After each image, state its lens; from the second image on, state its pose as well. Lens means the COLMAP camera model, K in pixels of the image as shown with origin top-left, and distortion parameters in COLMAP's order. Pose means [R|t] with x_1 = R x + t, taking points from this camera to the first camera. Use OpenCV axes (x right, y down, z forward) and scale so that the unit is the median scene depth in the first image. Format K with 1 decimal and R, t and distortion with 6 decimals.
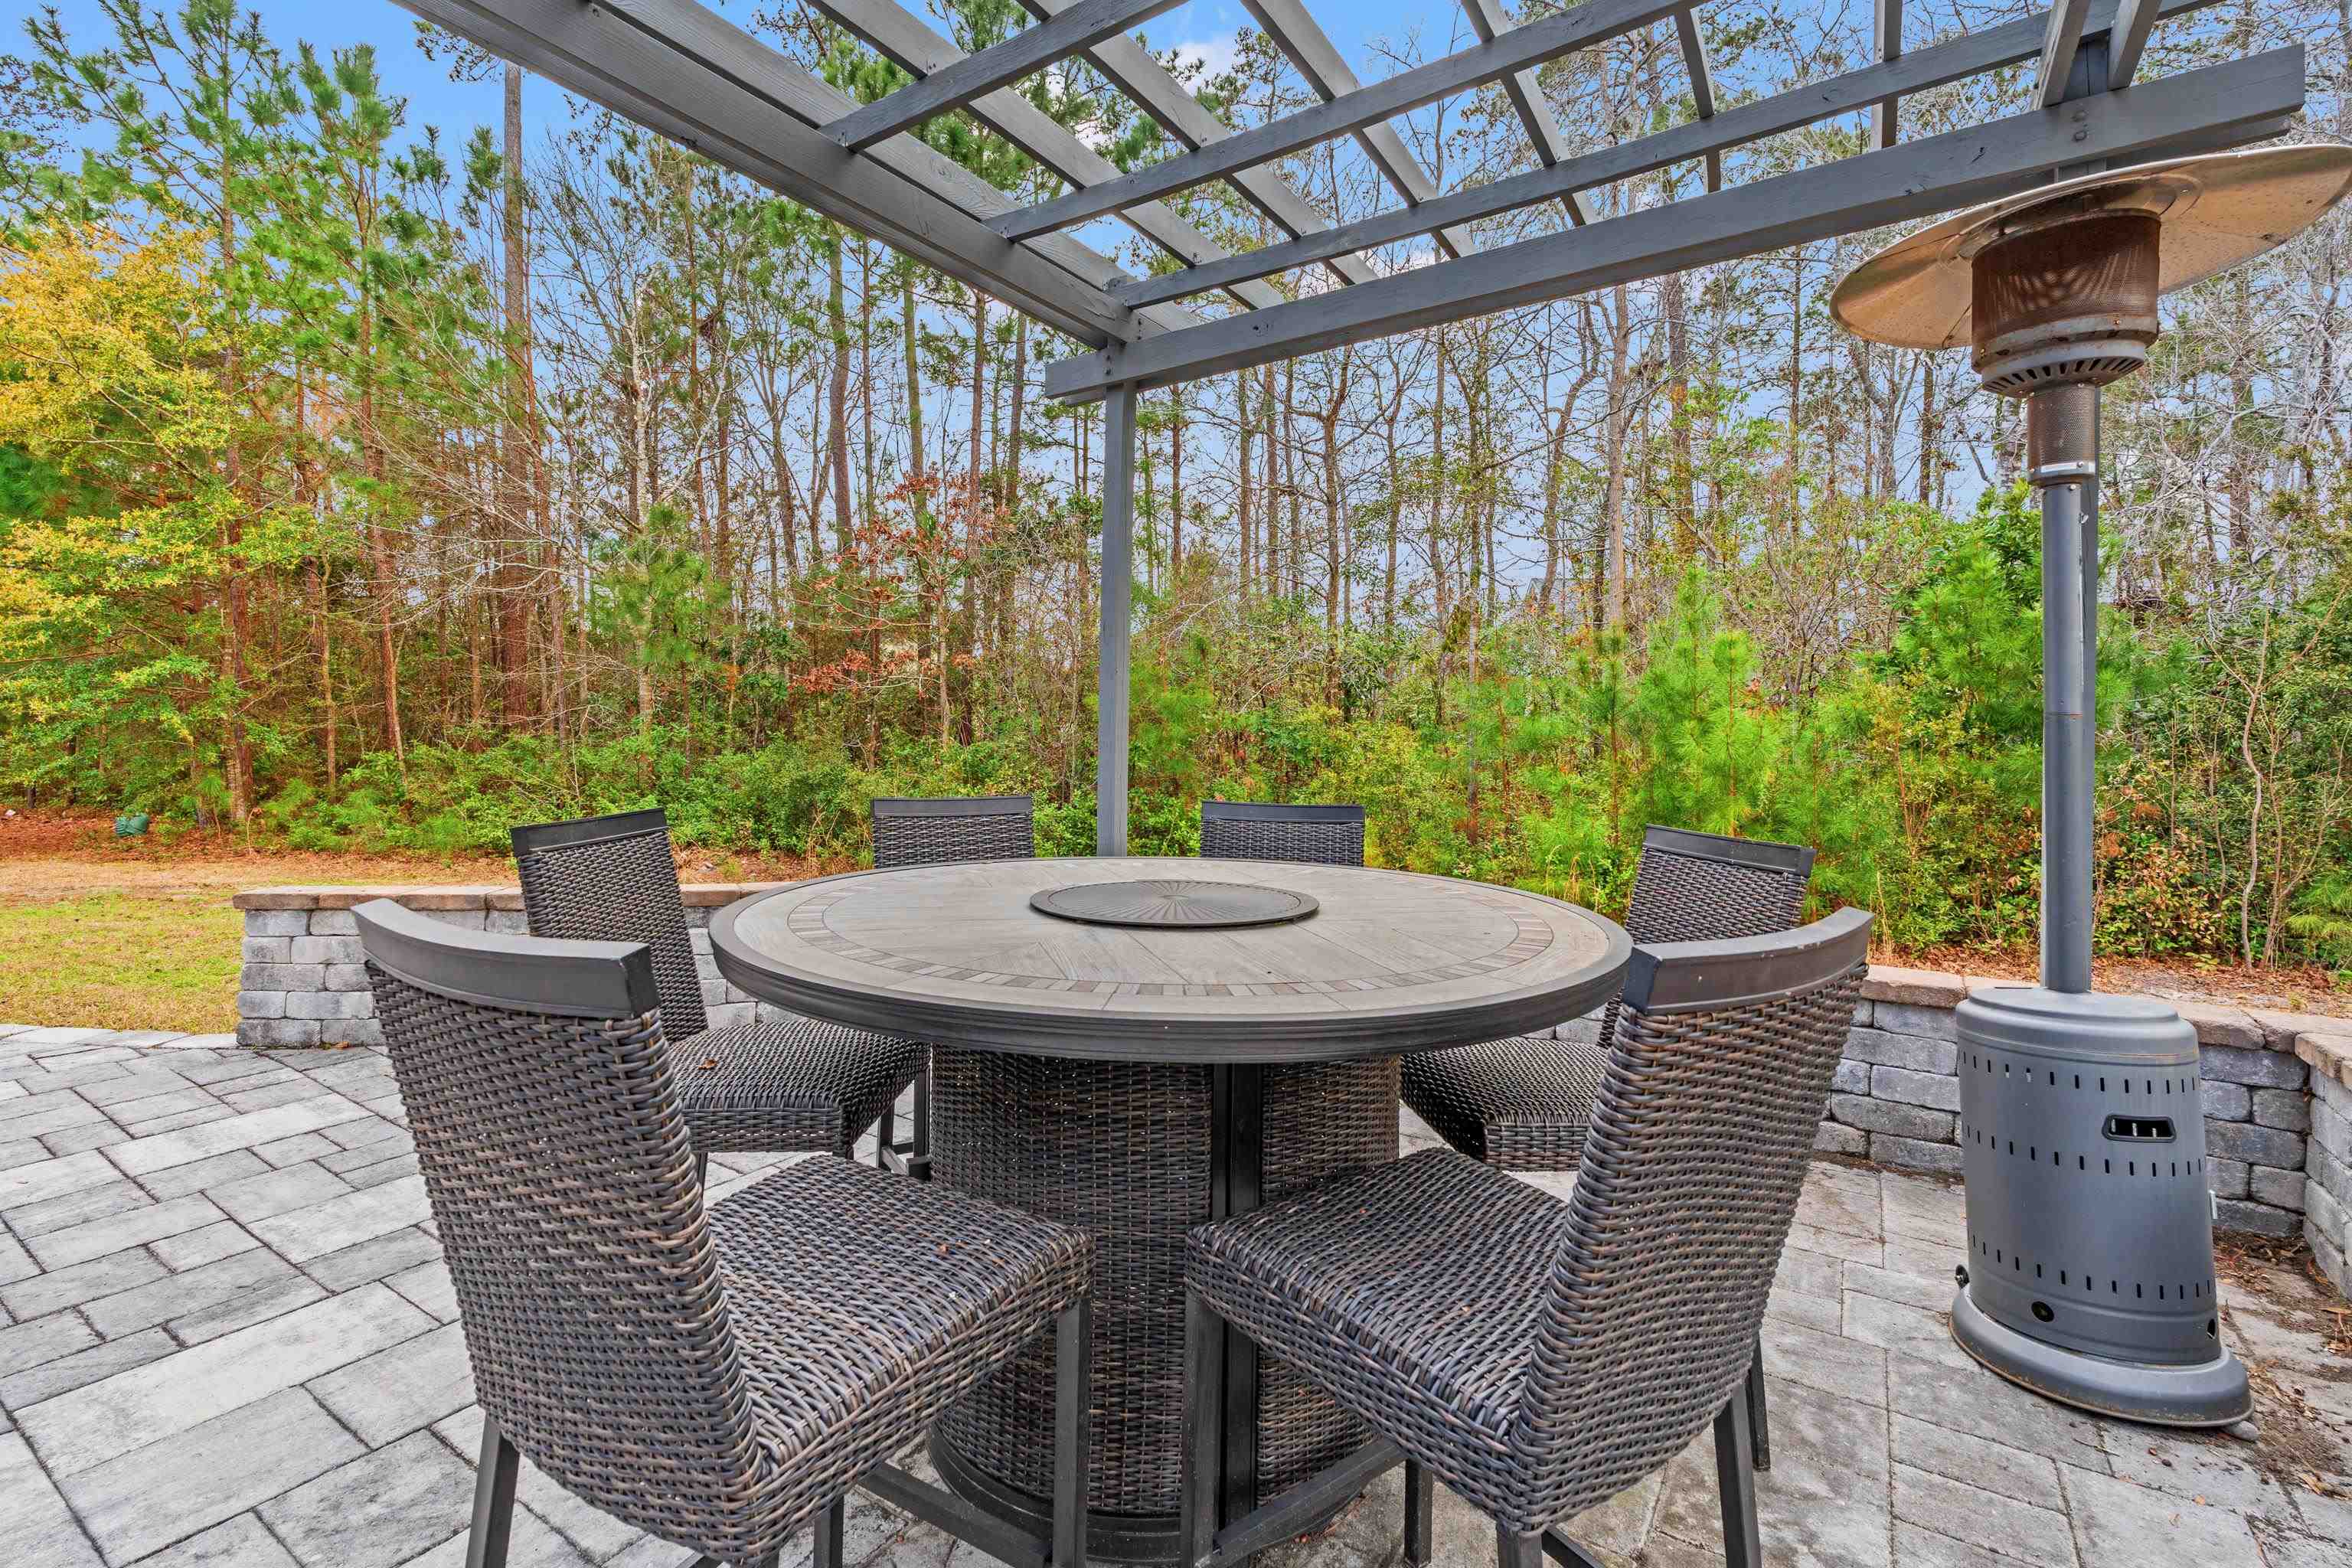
lens RADIAL K [[1039.9, 0, 1184.4], [0, 1039.9, 728.8], [0, 0, 1]] dist [-0.002255, 0.001043]
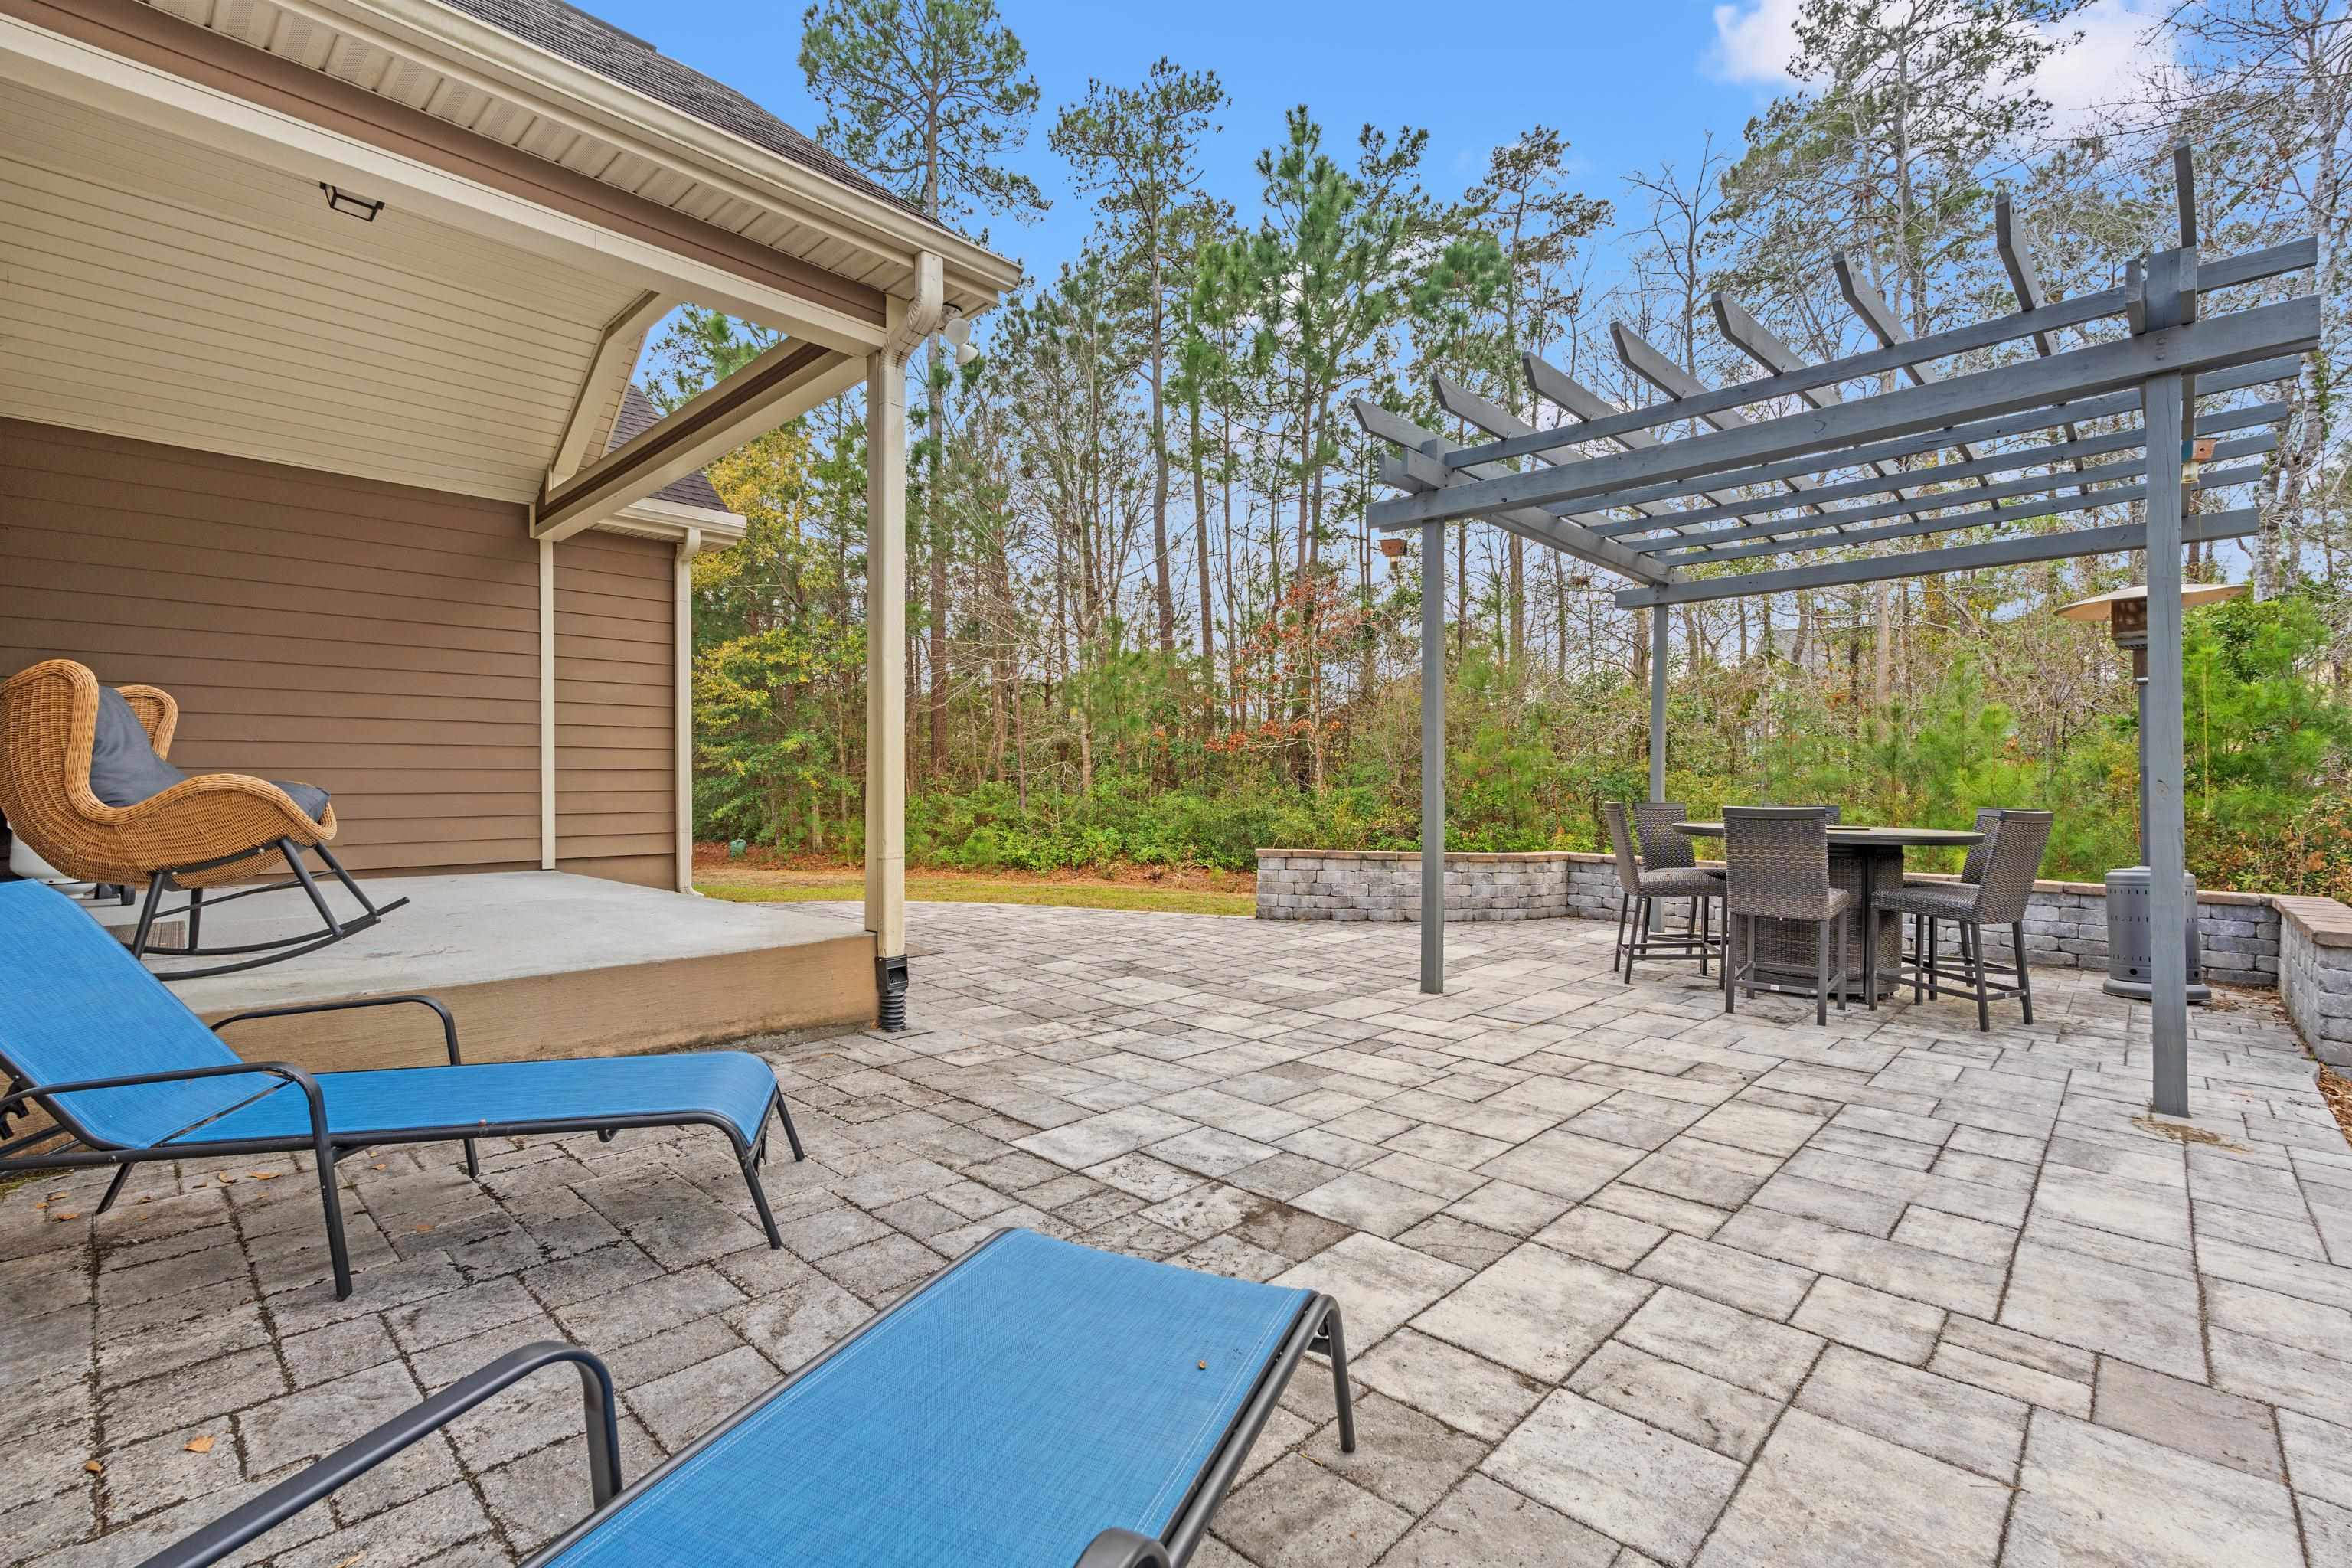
lens RADIAL K [[1039.9, 0, 1177.3], [0, 1039.9, 793.1], [0, 0, 1]] dist [-0.002255, 0.001043]
pose [[0.985497, -0.001318, -0.169685, -0.271548], [0.003566, 0.999910, 0.012944, 0.002556], [0.169653, -0.013361, 0.985413, -0.477449]]
